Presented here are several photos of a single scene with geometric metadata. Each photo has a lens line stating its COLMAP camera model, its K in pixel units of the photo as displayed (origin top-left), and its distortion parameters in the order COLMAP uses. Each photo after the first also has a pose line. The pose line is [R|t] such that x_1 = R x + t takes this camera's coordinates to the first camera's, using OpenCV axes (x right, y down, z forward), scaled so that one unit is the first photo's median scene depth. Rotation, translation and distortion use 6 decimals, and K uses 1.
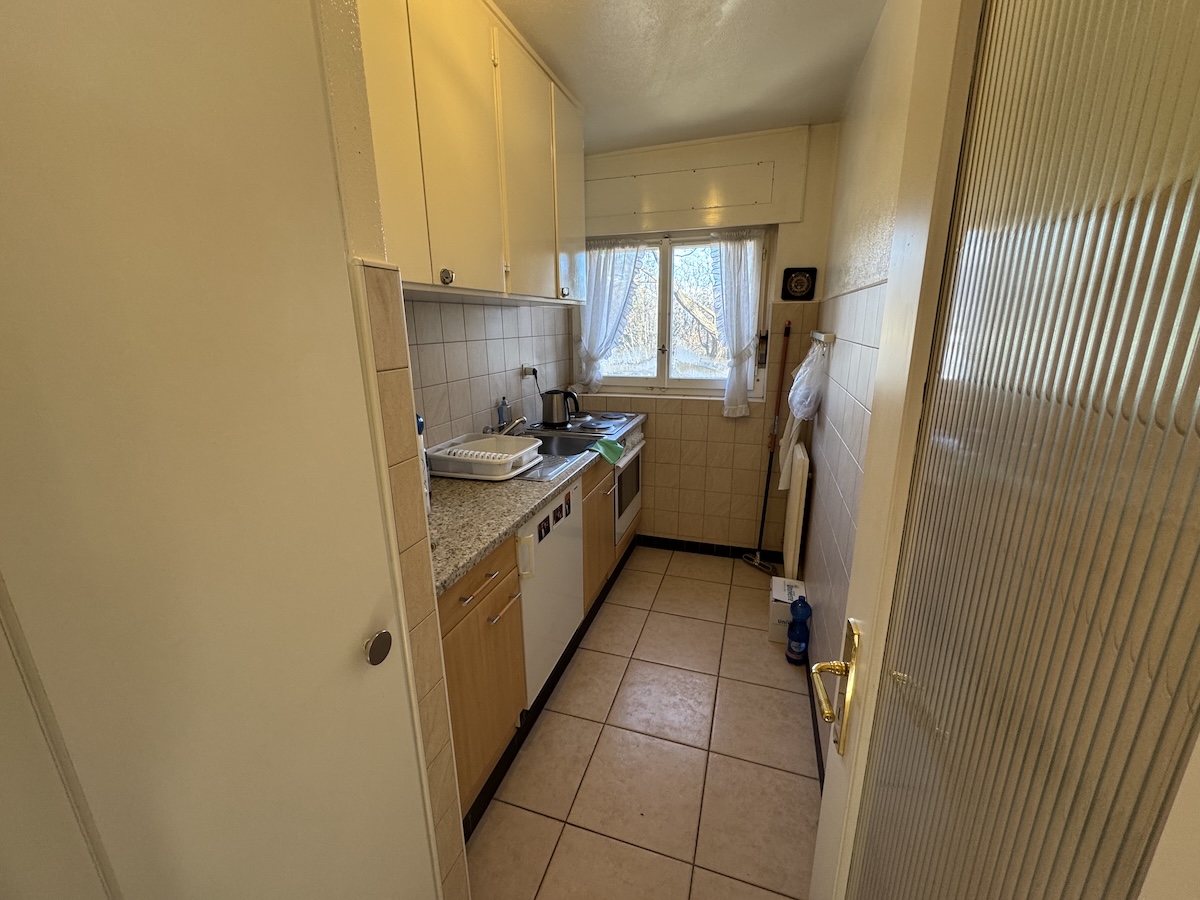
lens RADIAL K [[480.0, 0, 600.4], [0, 480.0, 448.7], [0, 0, 1]] dist [-0.004283, 0.000740]
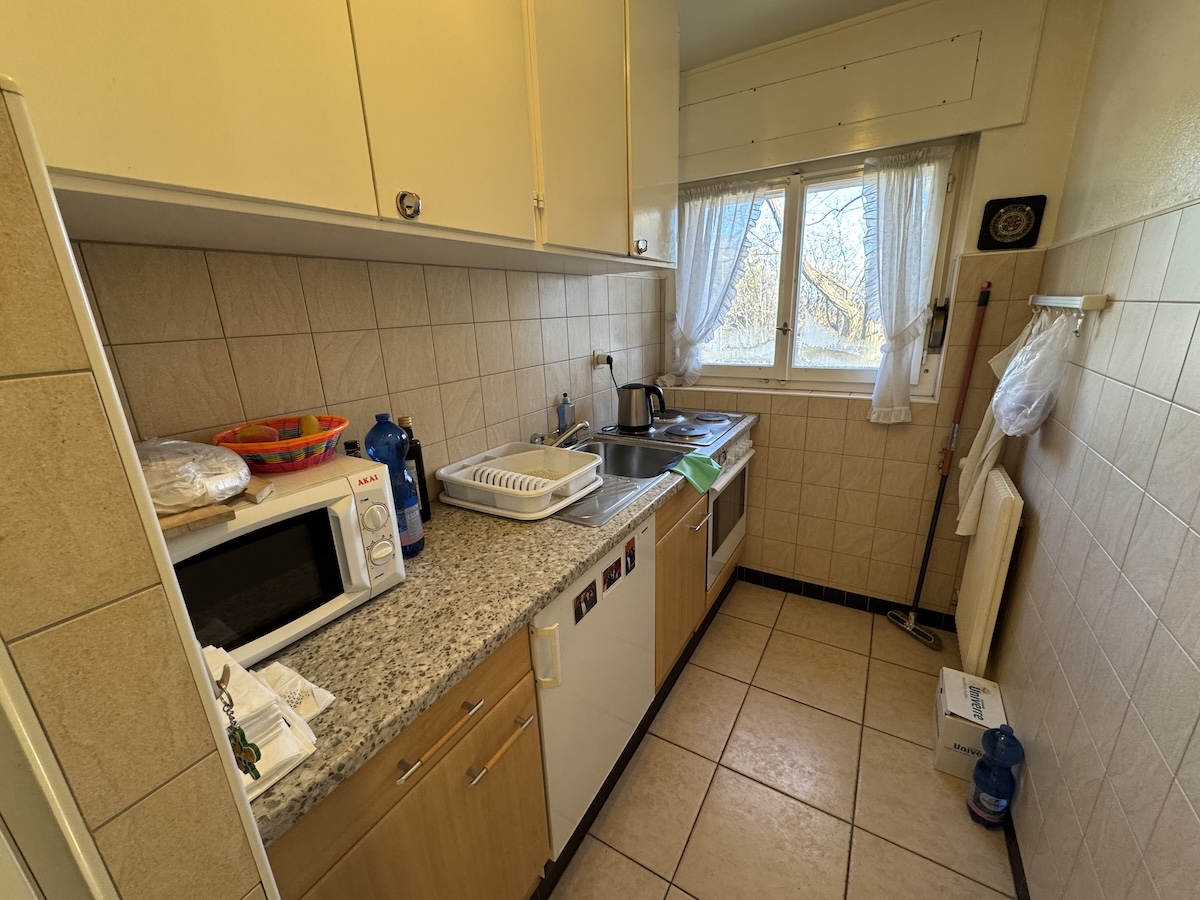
lens RADIAL K [[480.0, 0, 598.3], [0, 480.0, 450.0], [0, 0, 1]] dist [-0.004283, 0.000740]
pose [[0.974050, 0.039139, -0.222925, 0.026507], [-0.031630, 0.998809, 0.037159, -0.045878], [0.224114, -0.029144, 0.974127, 0.247784]]
